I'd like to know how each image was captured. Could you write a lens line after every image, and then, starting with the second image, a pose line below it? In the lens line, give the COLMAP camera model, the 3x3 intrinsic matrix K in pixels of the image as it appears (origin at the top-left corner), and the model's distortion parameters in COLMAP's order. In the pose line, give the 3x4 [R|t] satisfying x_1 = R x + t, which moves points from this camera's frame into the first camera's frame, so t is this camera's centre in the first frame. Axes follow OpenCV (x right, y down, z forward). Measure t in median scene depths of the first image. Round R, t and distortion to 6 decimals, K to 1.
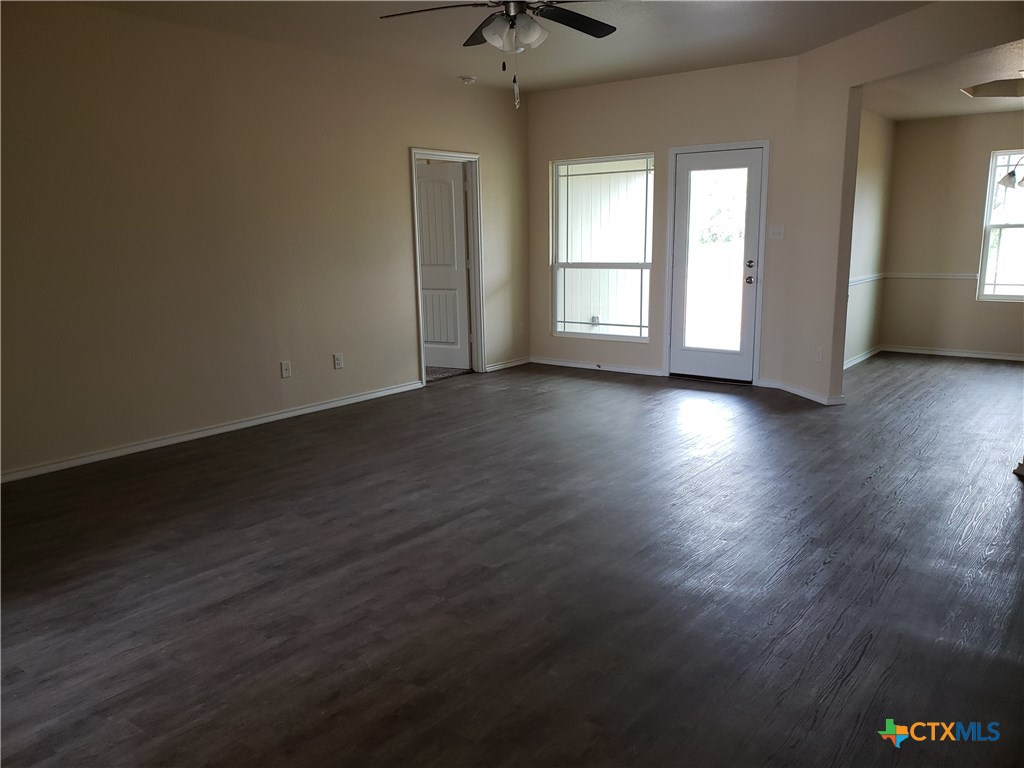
lens RADIAL K [[793.9, 0, 510.0], [0, 793.9, 386.0], [0, 0, 1]] dist [0.046001, -0.041441]
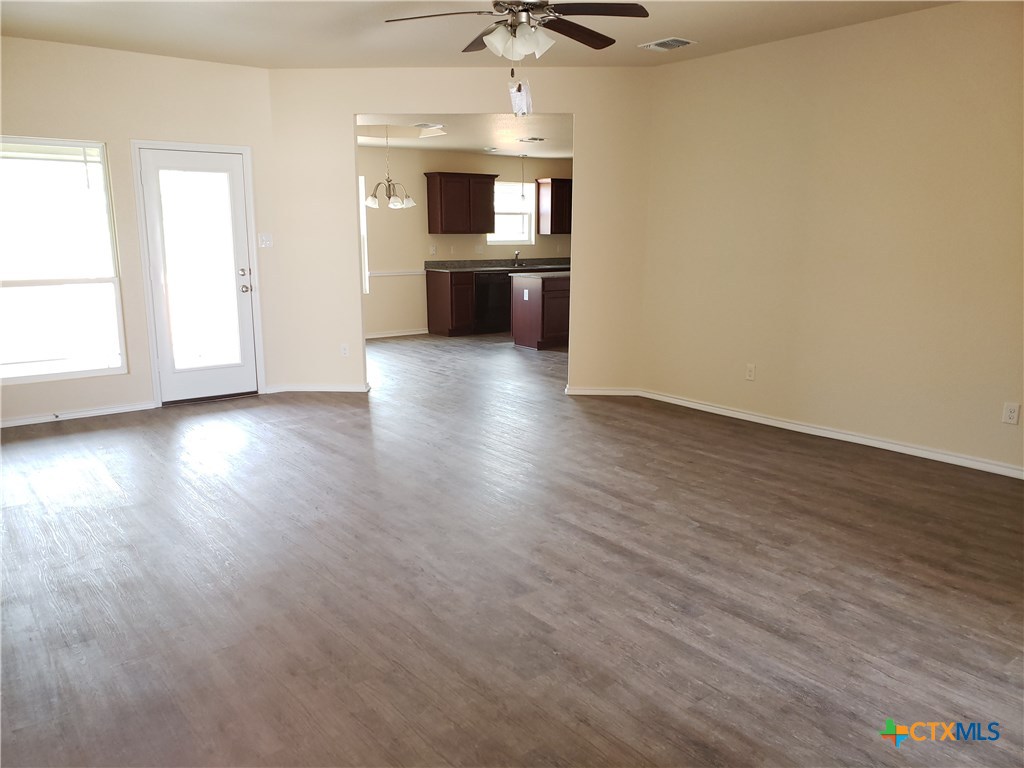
lens RADIAL K [[793.9, 0, 512.3], [0, 793.9, 381.6], [0, 0, 1]] dist [0.046001, -0.041441]
pose [[0.255892, -0.169936, 0.951652, -1.130473], [0.183623, 0.975050, 0.124739, -0.168001], [-0.949106, 0.142825, 0.280712, 0.867912]]
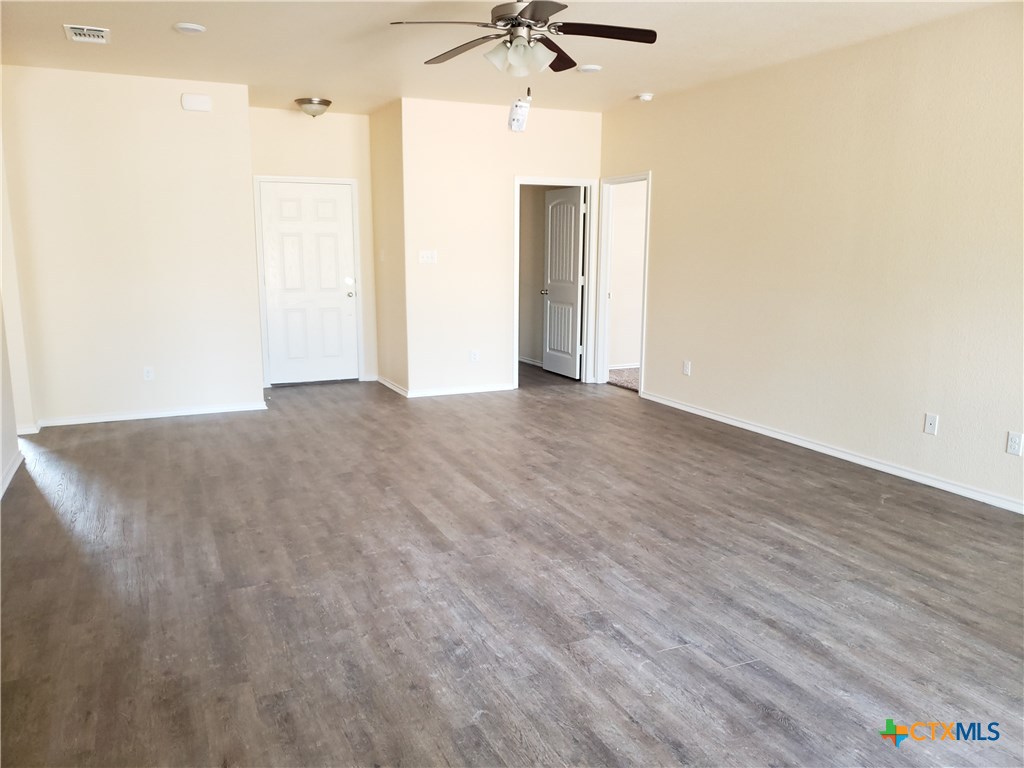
lens RADIAL K [[793.9, 0, 508.8], [0, 793.9, 390.3], [0, 0, 1]] dist [0.046001, -0.041441]
pose [[-0.467492, 0.172112, -0.867080, 1.037087], [-0.164872, 0.946677, 0.276804, -0.351467], [0.868486, 0.272361, -0.414187, 1.666633]]
